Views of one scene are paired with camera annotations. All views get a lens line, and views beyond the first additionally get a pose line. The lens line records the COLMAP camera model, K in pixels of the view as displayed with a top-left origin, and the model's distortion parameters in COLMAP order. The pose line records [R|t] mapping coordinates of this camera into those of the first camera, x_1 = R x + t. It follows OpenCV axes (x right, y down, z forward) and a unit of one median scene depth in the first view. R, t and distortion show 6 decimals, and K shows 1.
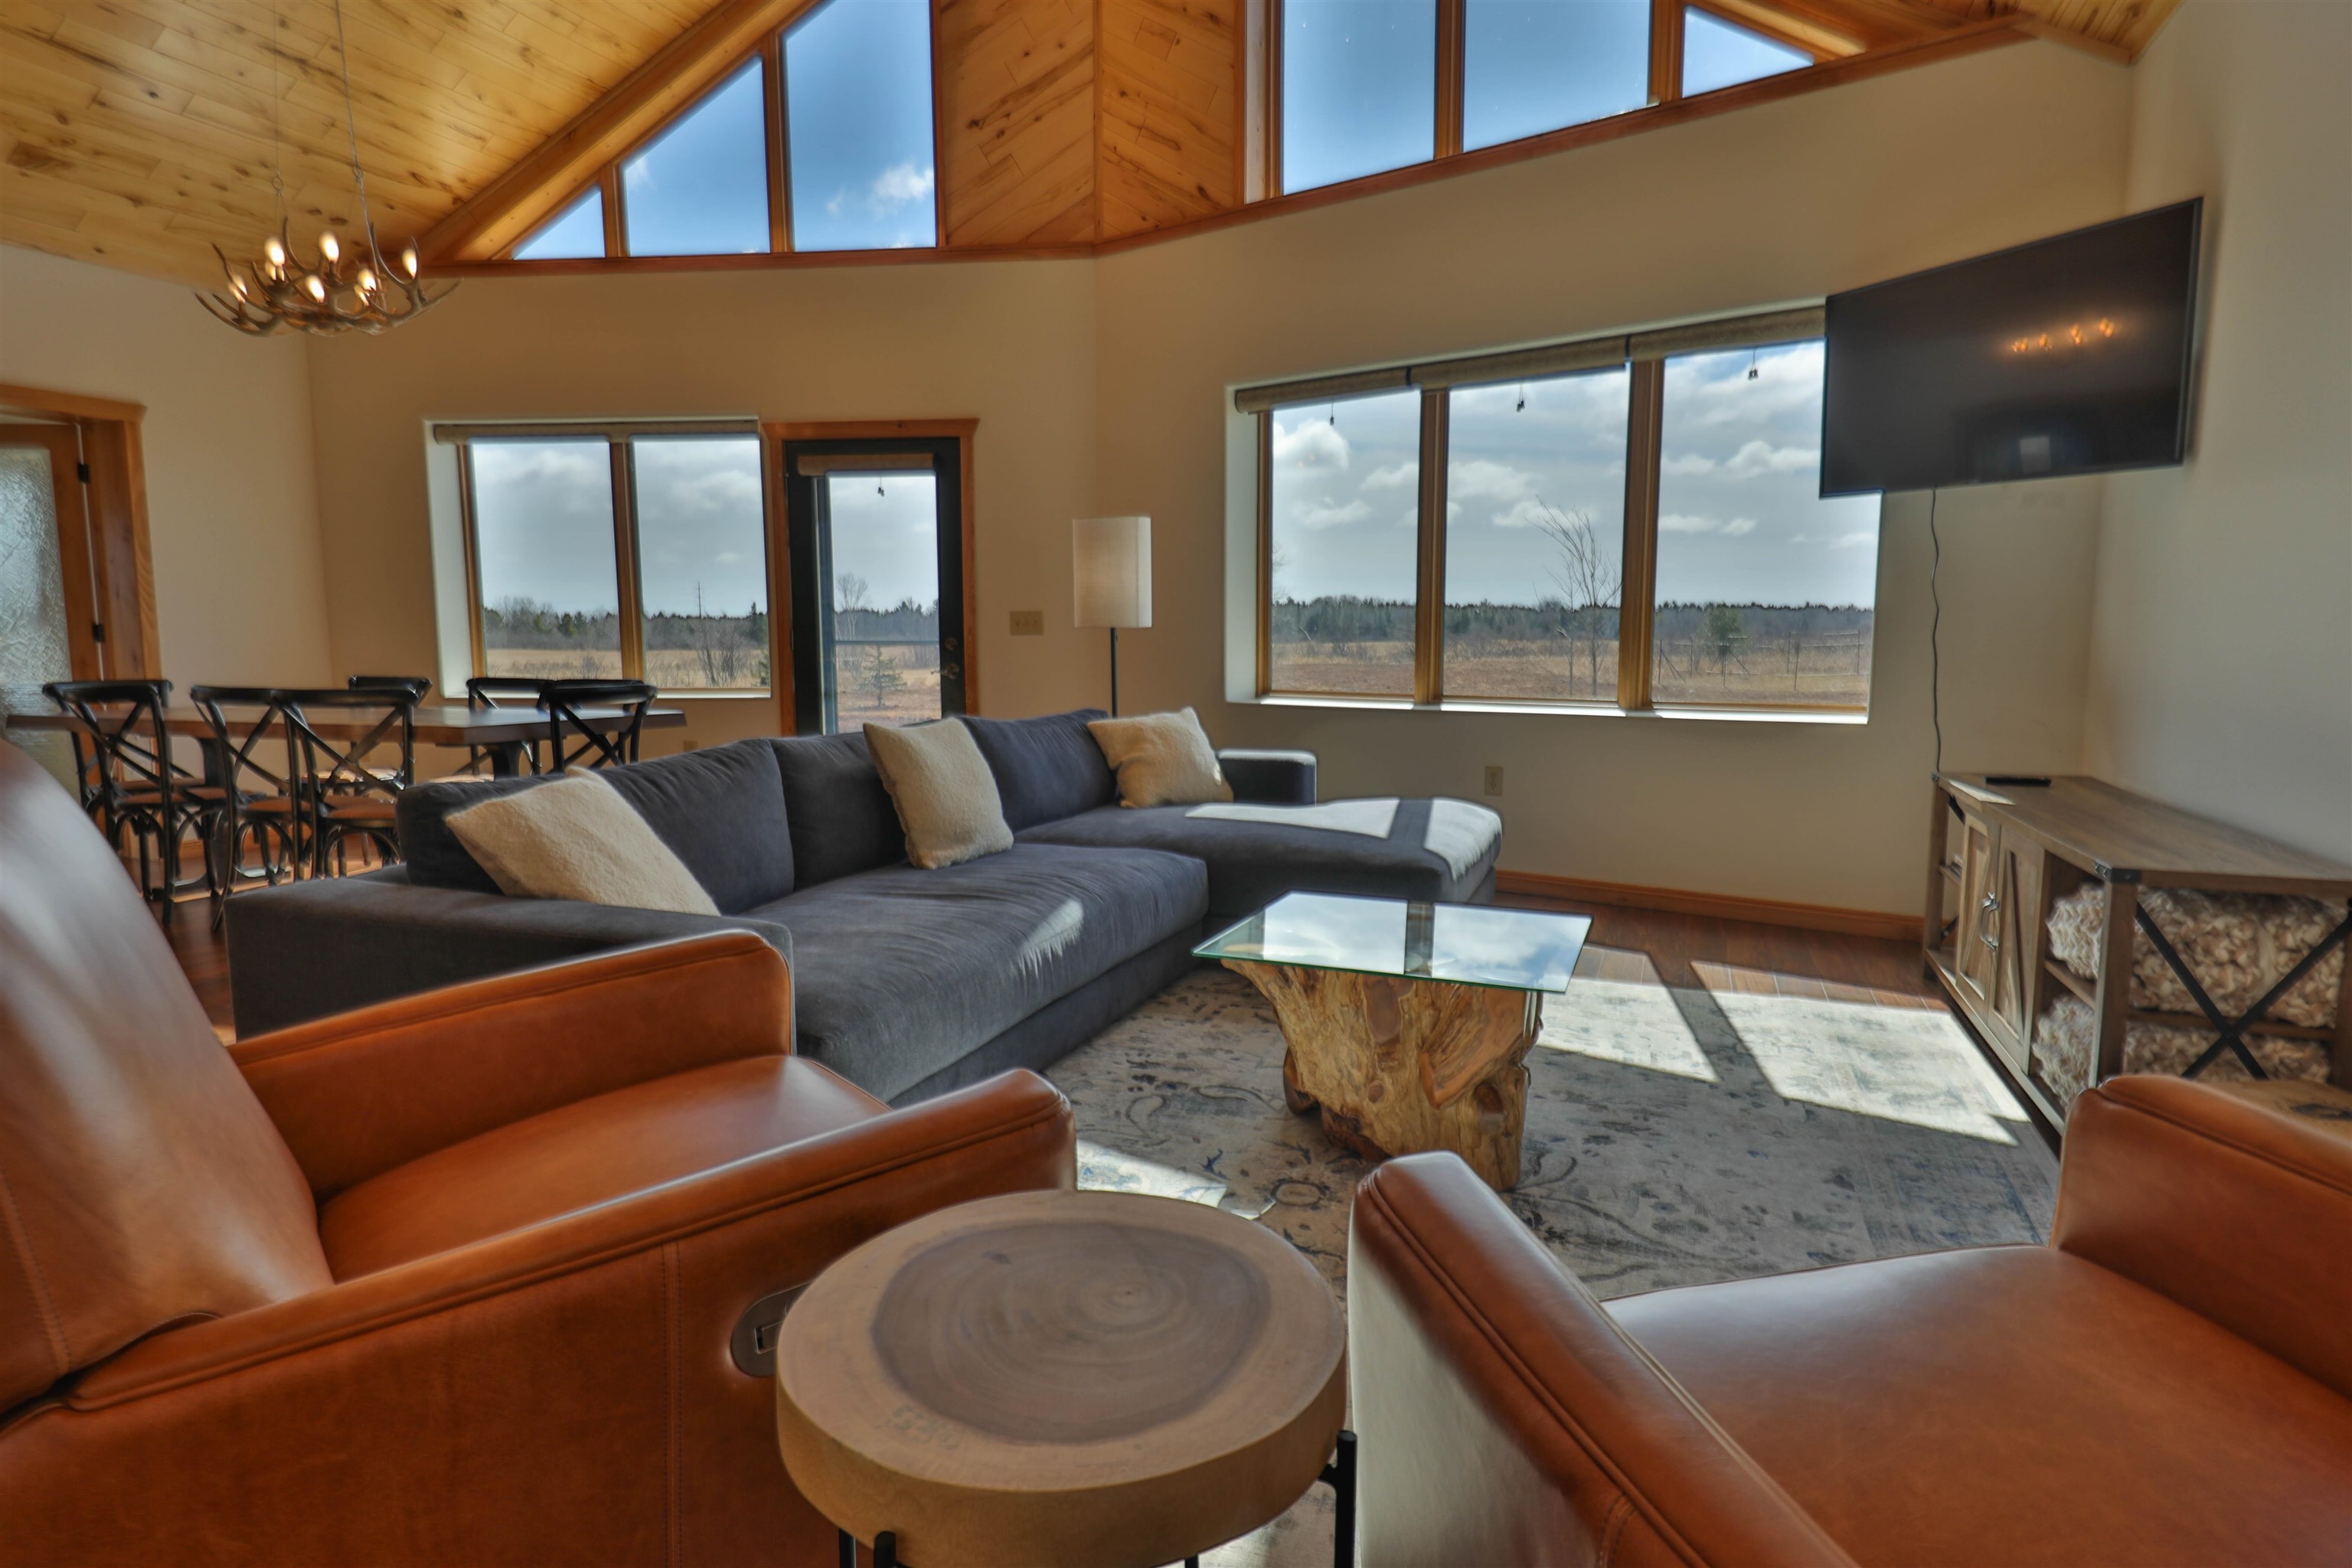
lens RADIAL K [[1302.6, 0, 1169.7], [0, 1302.6, 782.2], [0, 0, 1]] dist [0.013139, -0.004372]
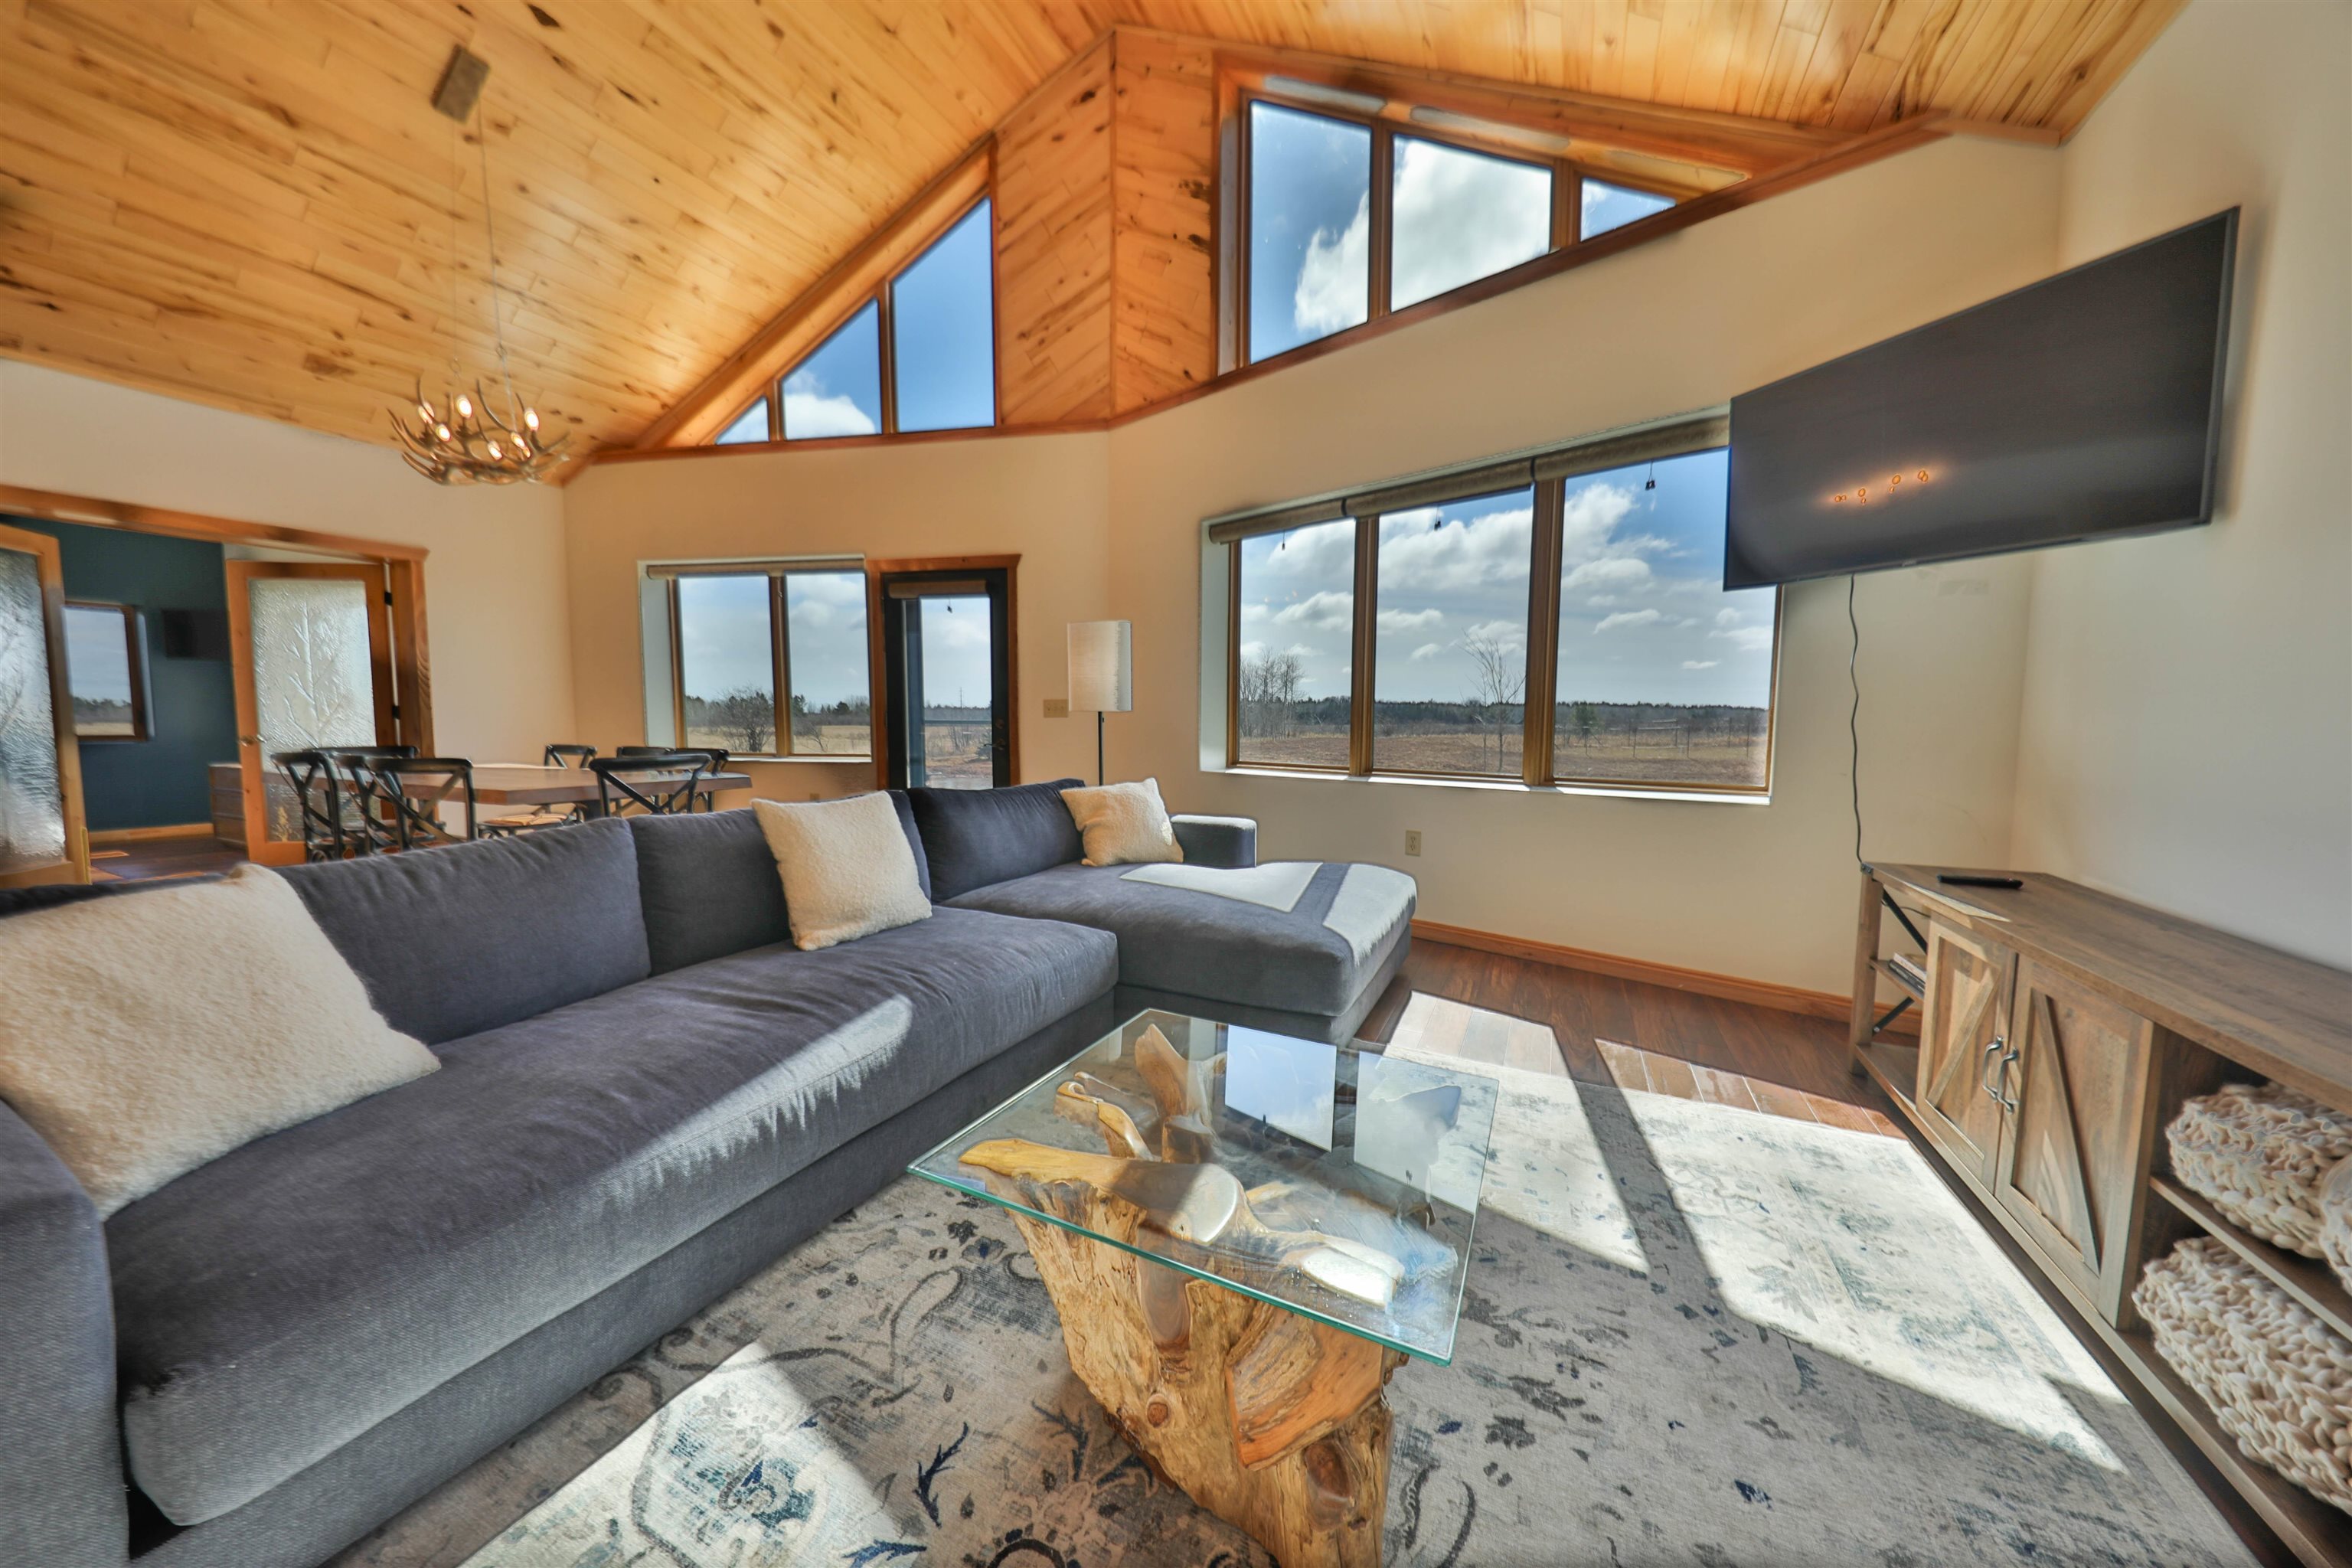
lens RADIAL K [[783.1, 0, 1173.0], [0, 783.1, 780.8], [0, 0, 1]] dist [0.001974, -0.002404]
pose [[0.996565, 0.012649, -0.081847, 0.111015], [-0.015419, 0.999327, -0.033293, -0.037252], [0.081371, 0.034441, 0.996089, 0.344033]]
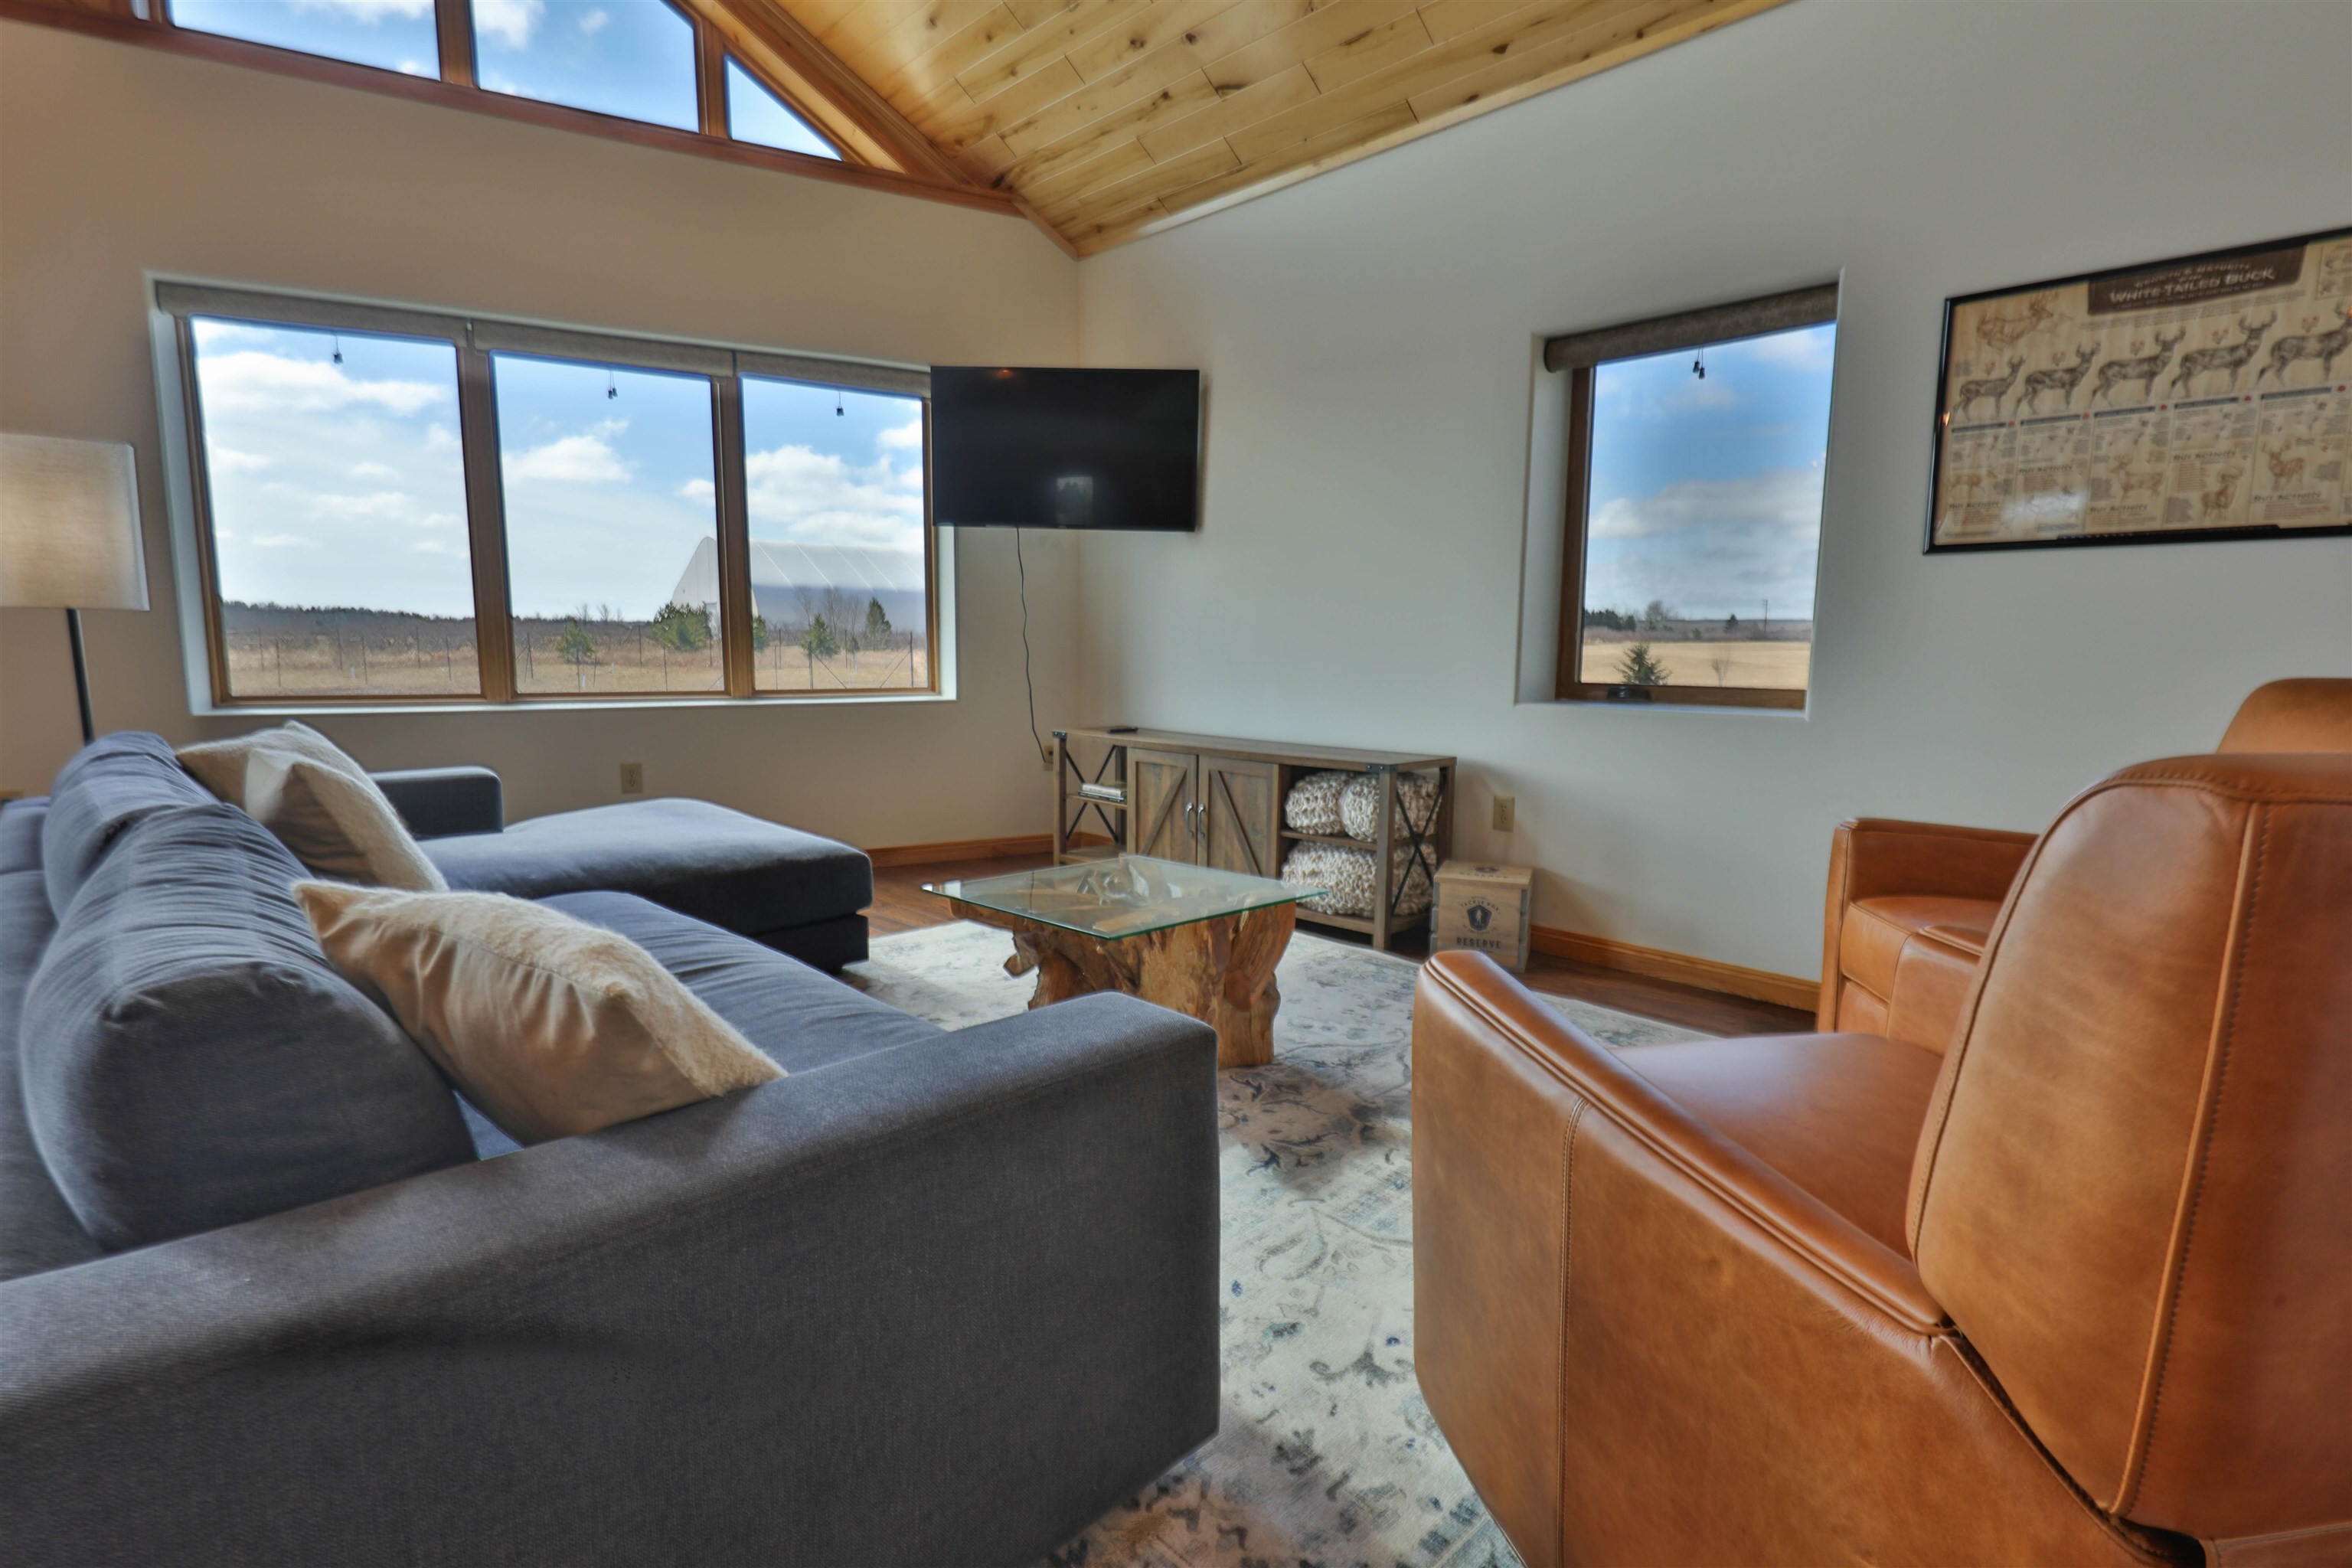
lens RADIAL K [[1128.2, 0, 1178.6], [0, 1128.2, 793.1], [0, 0, 1]] dist [0.002771, 0.000004]
pose [[0.412639, -0.115966, 0.903483, -0.430244], [0.094156, 0.991980, 0.084322, -0.028715], [-0.906015, 0.050273, 0.420249, 0.337107]]
